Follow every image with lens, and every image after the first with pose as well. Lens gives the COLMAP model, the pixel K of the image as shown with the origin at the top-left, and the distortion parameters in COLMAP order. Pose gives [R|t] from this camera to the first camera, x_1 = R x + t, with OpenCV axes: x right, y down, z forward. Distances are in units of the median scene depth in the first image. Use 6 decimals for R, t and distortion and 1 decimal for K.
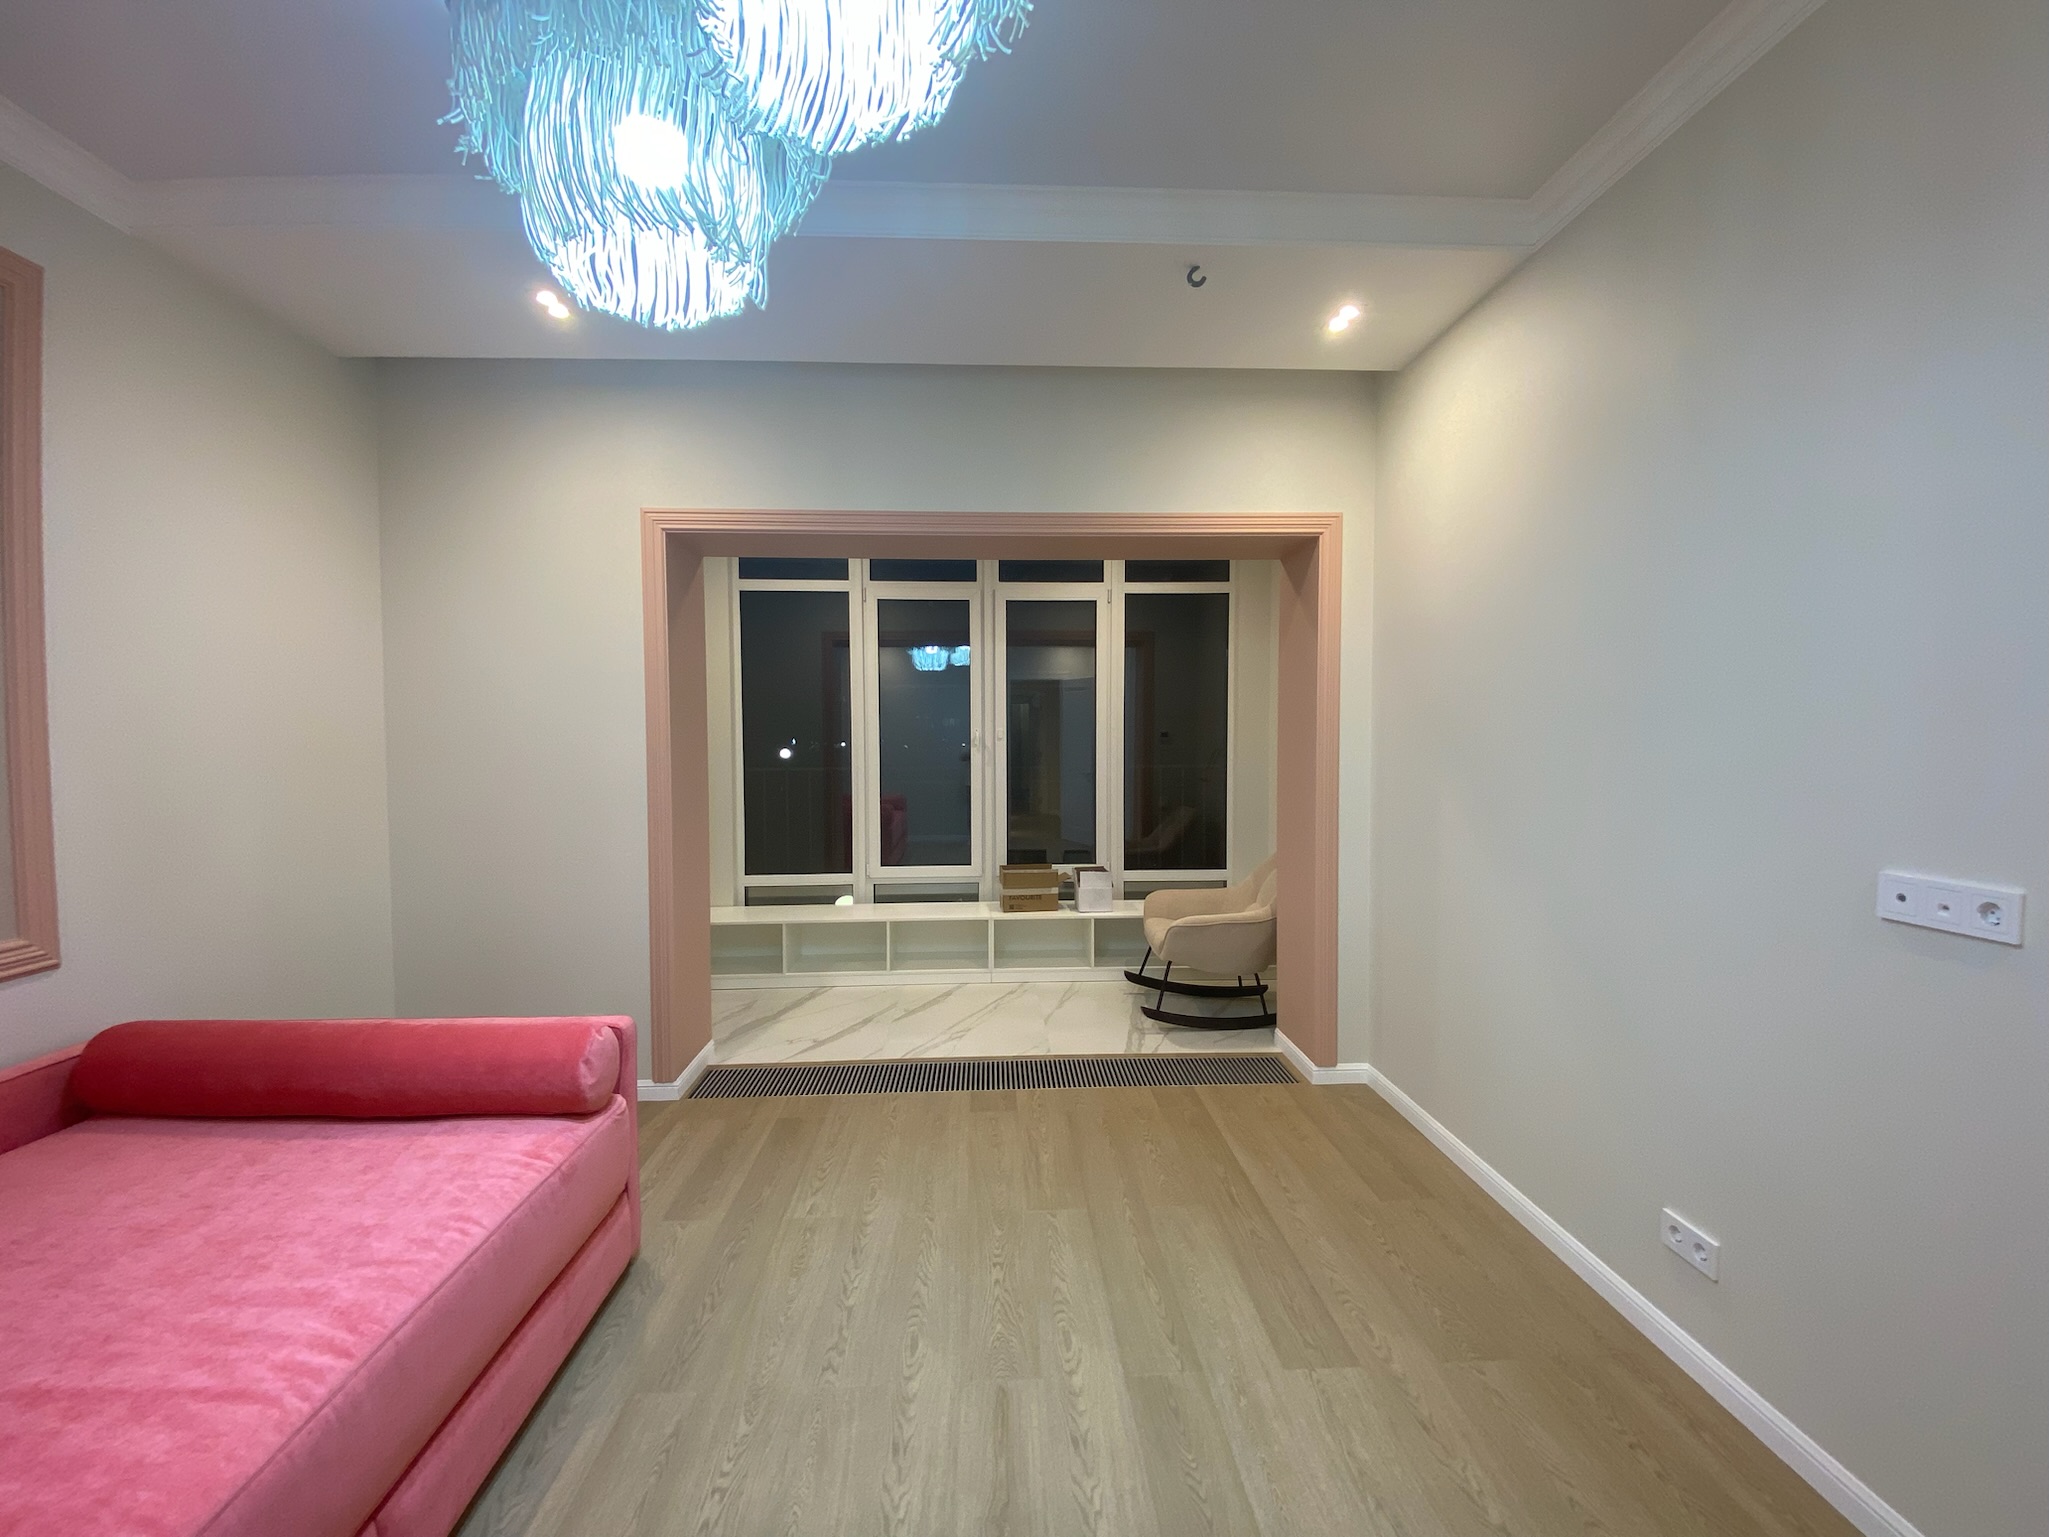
lens RADIAL K [[831.5, 0, 1018.0], [0, 831.5, 767.2], [0, 0, 1]] dist [0.019043, -0.018326]
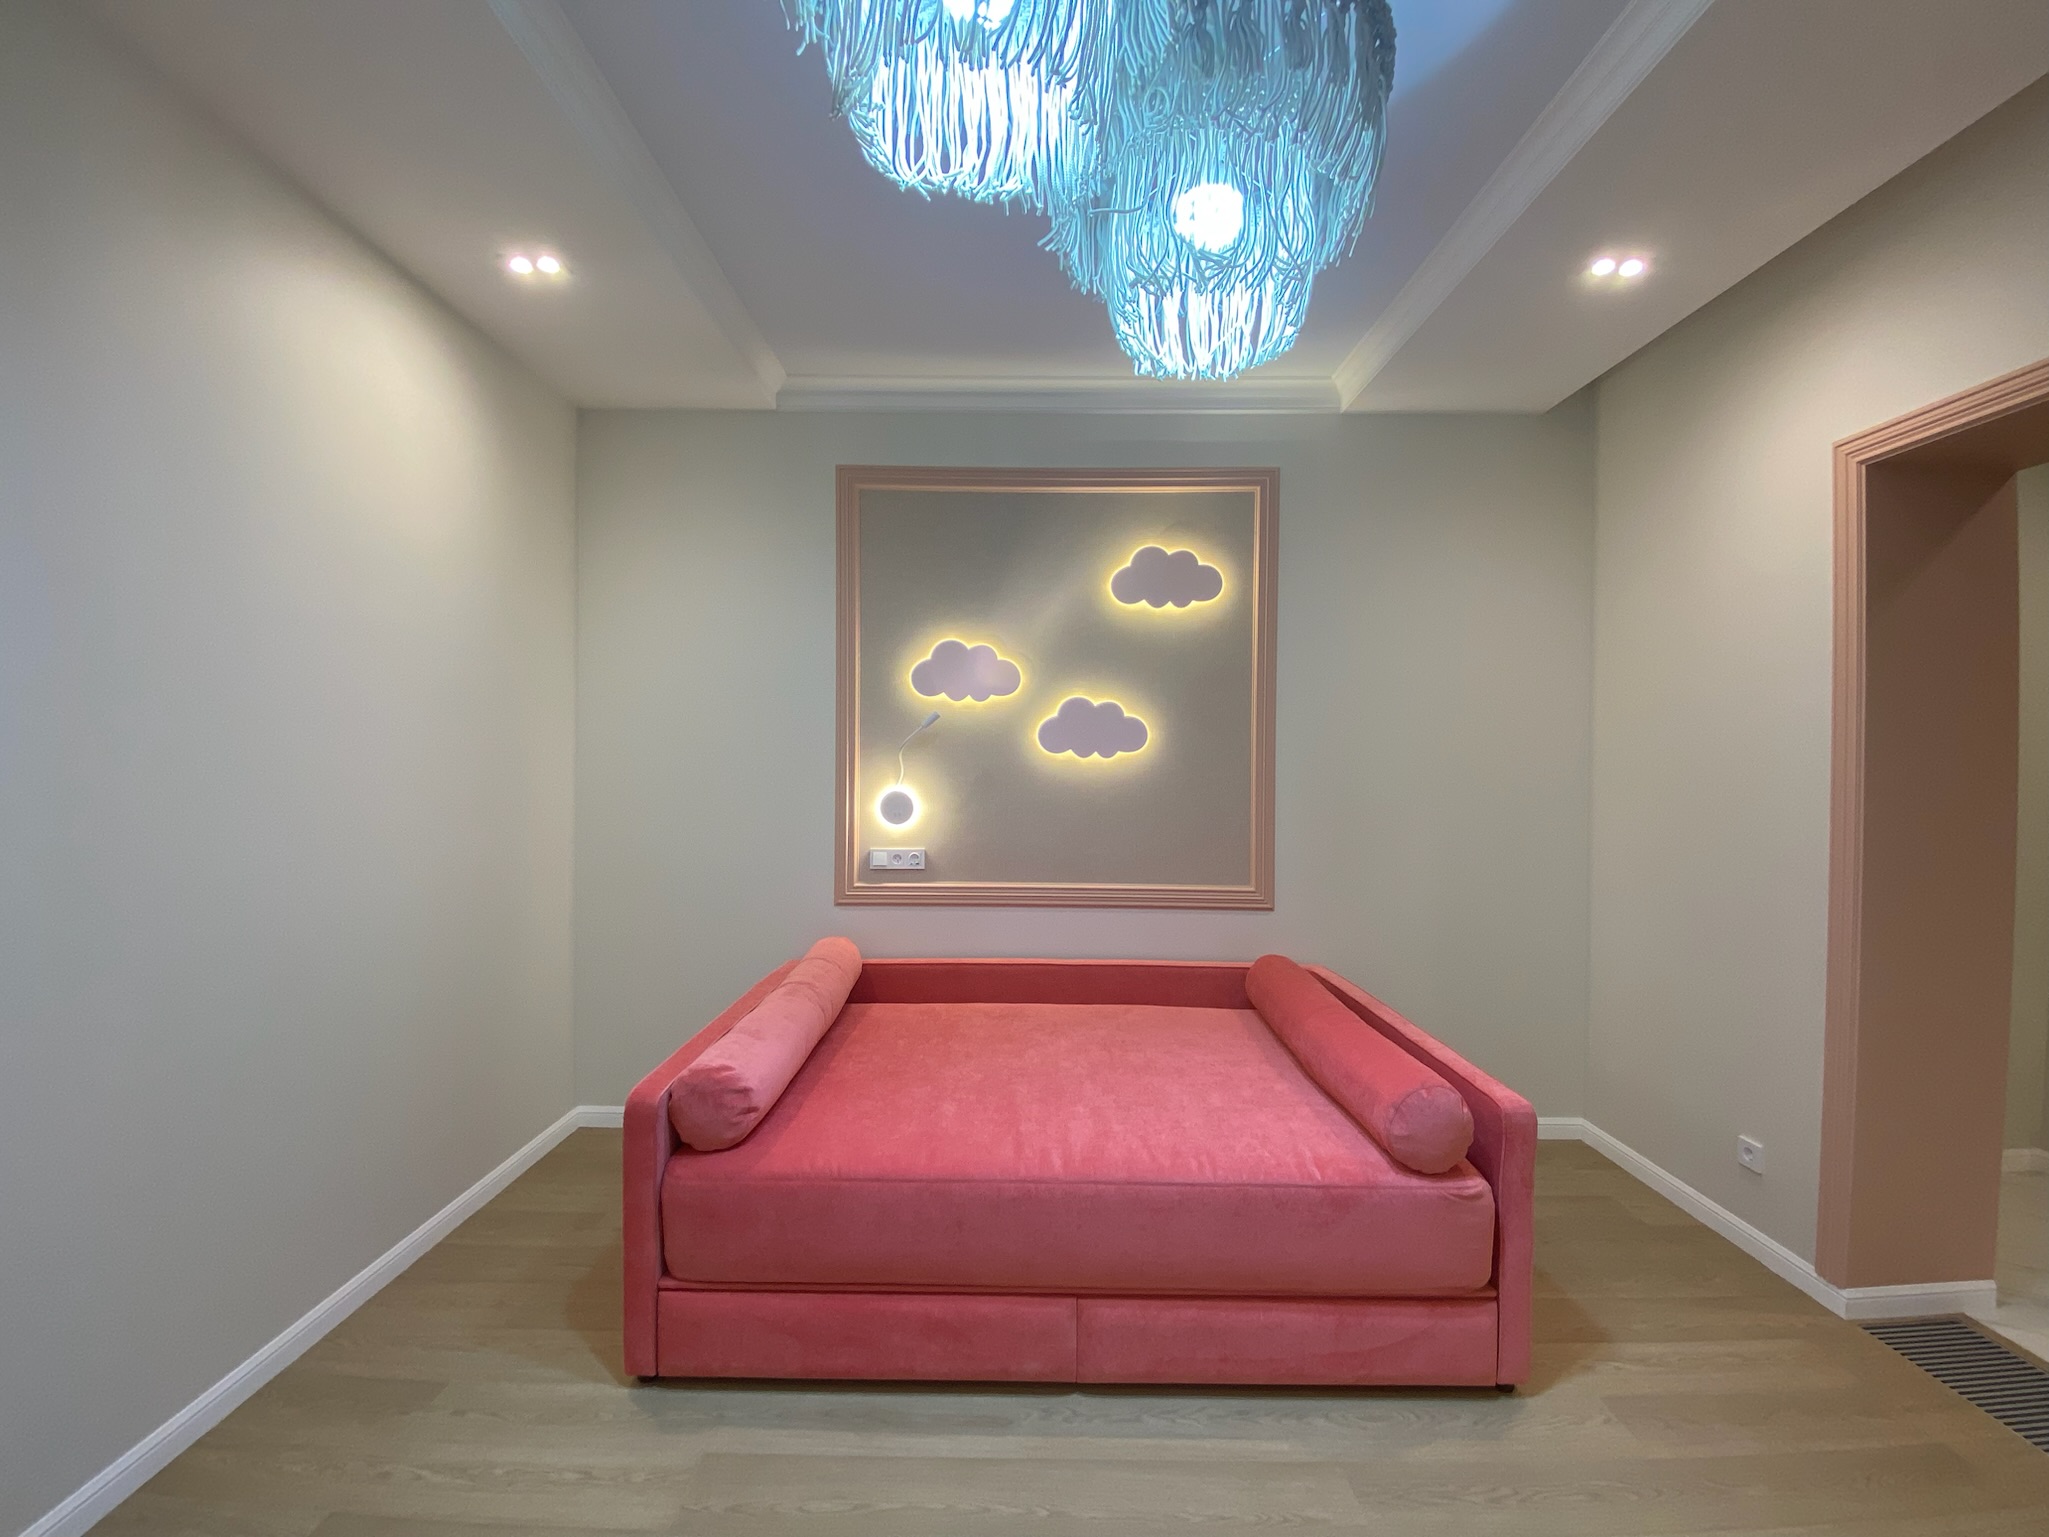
lens RADIAL K [[831.5, 0, 1018.0], [0, 831.5, 767.2], [0, 0, 1]] dist [0.019043, -0.018326]
pose [[-0.047889, 0.012426, -0.998775, 0.483064], [-0.044962, 0.998882, 0.014583, -0.033299], [0.997840, 0.045605, -0.047277, 0.638690]]
